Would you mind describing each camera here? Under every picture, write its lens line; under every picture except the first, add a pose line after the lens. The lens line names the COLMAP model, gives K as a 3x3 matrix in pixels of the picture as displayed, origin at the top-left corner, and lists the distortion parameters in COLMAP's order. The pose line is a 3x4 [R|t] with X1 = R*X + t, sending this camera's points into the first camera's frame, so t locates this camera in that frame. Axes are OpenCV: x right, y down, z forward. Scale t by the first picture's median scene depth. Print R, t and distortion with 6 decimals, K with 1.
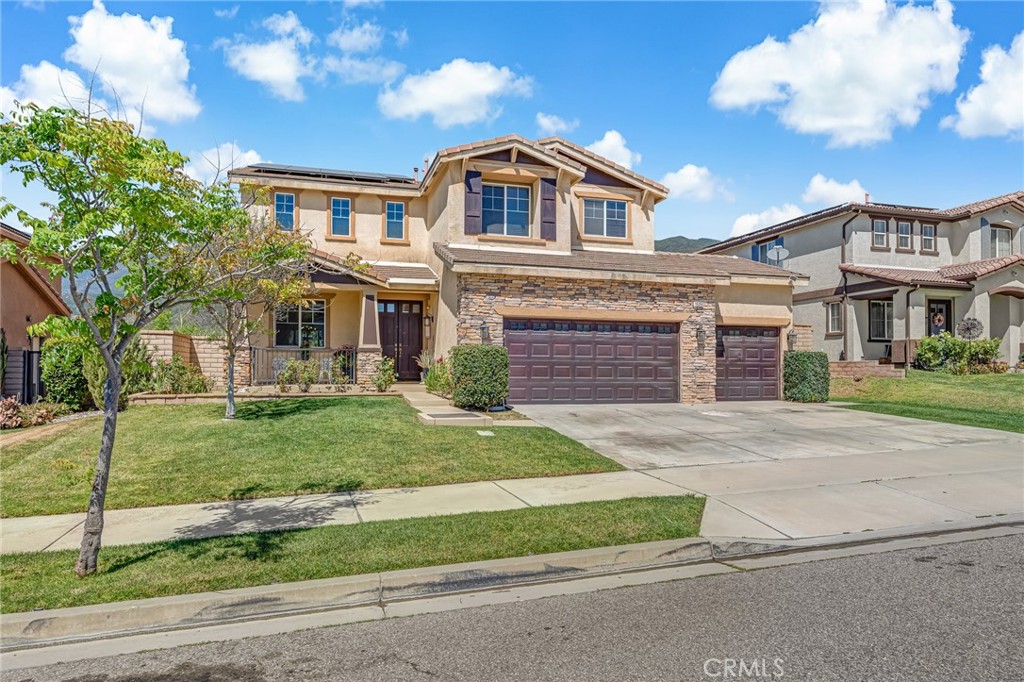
lens RADIAL K [[617.3, 0, 514.2], [0, 617.3, 351.2], [0, 0, 1]] dist [-0.004176, -0.000436]
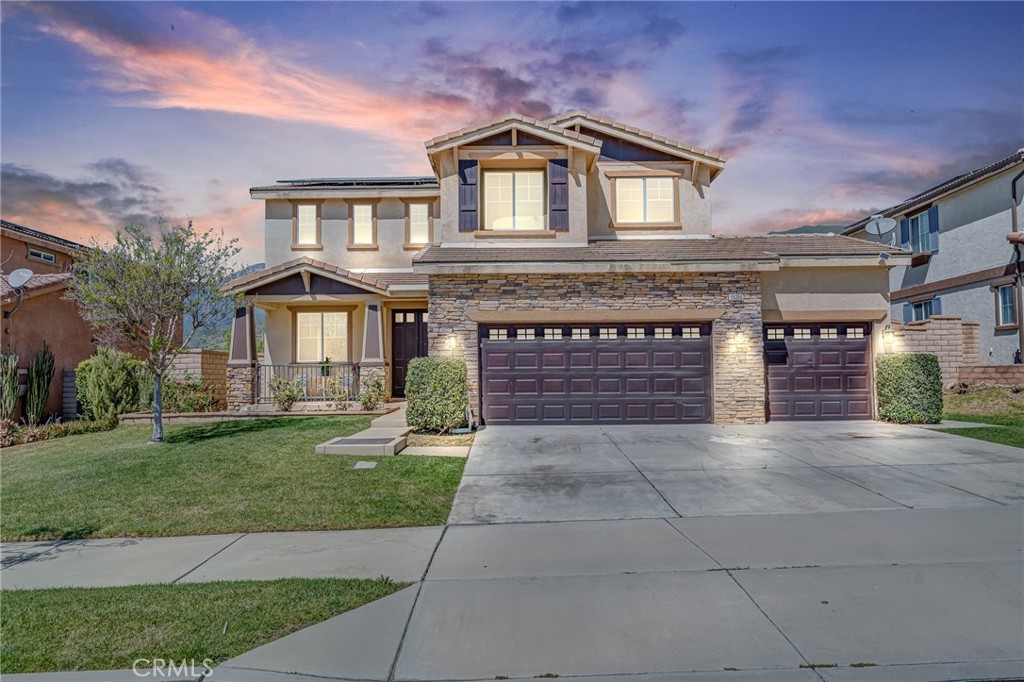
lens RADIAL K [[640.1, 0, 511.5], [0, 640.1, 344.4], [0, 0, 1]] dist [0.000758, -0.002158]
pose [[0.959837, -0.029646, -0.278989, 0.240326], [0.022929, 0.999364, -0.027311, -0.000720], [0.279621, 0.019817, 0.959906, 0.138811]]
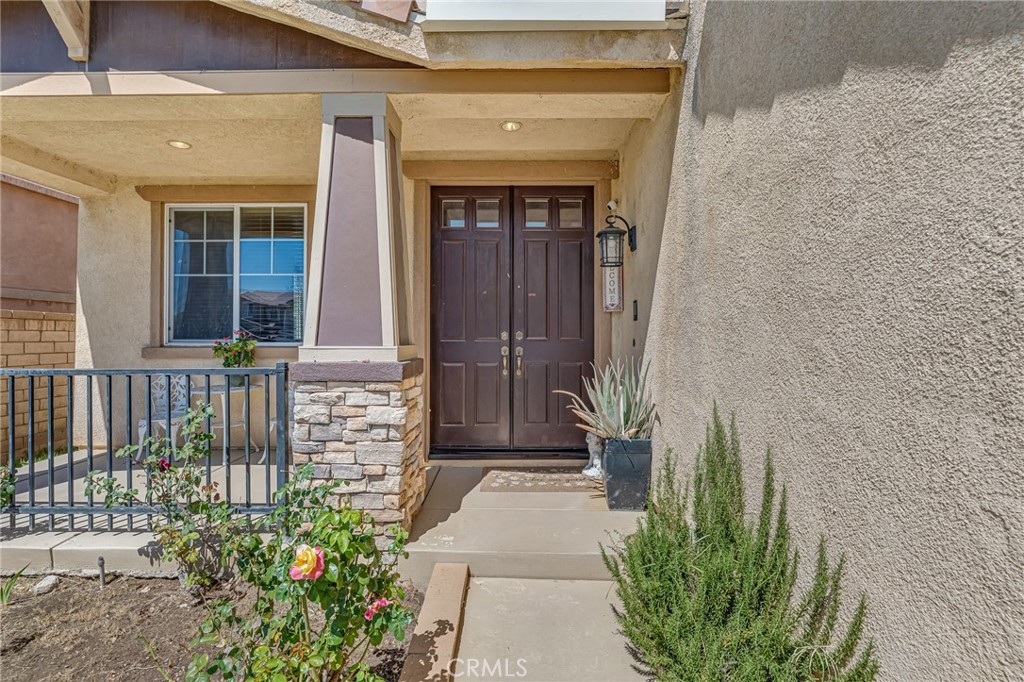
lens RADIAL K [[489.5, 0, 511.6], [0, 489.5, 334.9], [0, 0, 1]] dist [0.000604, 0.000219]
pose [[0.958341, -0.004054, -0.285599, -0.136506], [0.010078, 0.999757, 0.019627, -0.017781], [0.285450, -0.021688, 0.958148, 0.876621]]
